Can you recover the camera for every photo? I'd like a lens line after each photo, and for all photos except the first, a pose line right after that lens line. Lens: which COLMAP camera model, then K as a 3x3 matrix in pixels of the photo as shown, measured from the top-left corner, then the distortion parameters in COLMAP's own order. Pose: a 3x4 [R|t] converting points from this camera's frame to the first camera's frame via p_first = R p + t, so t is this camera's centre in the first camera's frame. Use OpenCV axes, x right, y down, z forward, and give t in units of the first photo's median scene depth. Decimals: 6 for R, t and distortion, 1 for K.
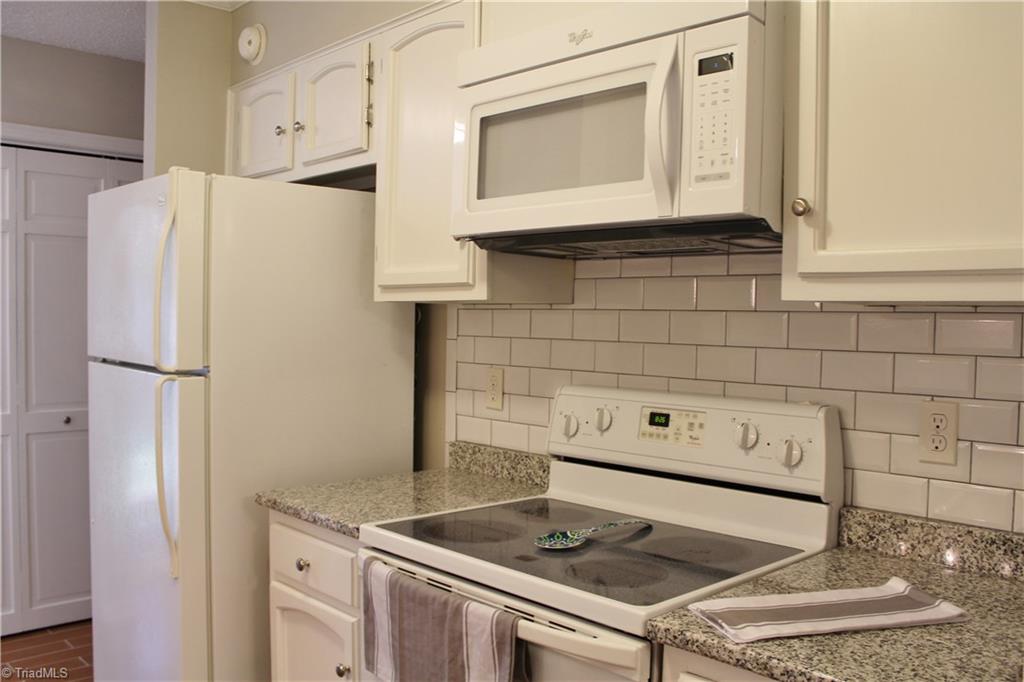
lens RADIAL K [[870.5, 0, 512.9], [0, 870.5, 339.8], [0, 0, 1]] dist [-0.149424, 0.118480]
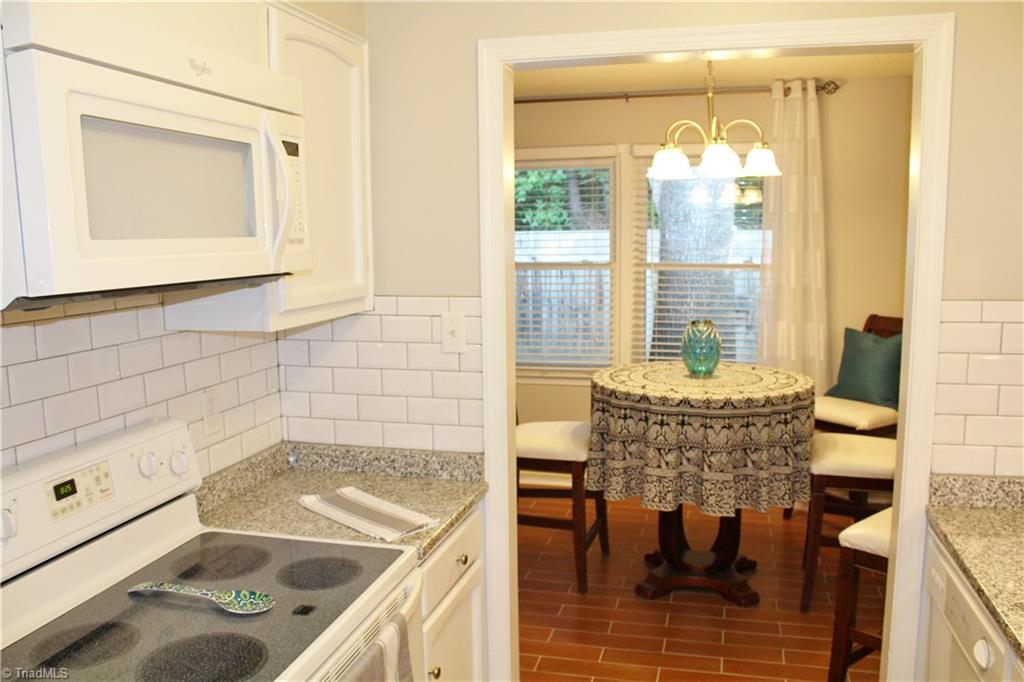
lens RADIAL K [[870.5, 0, 495.2], [0, 870.5, 349.4], [0, 0, 1]] dist [-0.149424, 0.118480]
pose [[-0.516911, -0.127020, 0.846563, -0.766382], [0.027524, 0.985953, 0.164741, -0.177130], [-0.855597, 0.108457, -0.506153, 1.071876]]
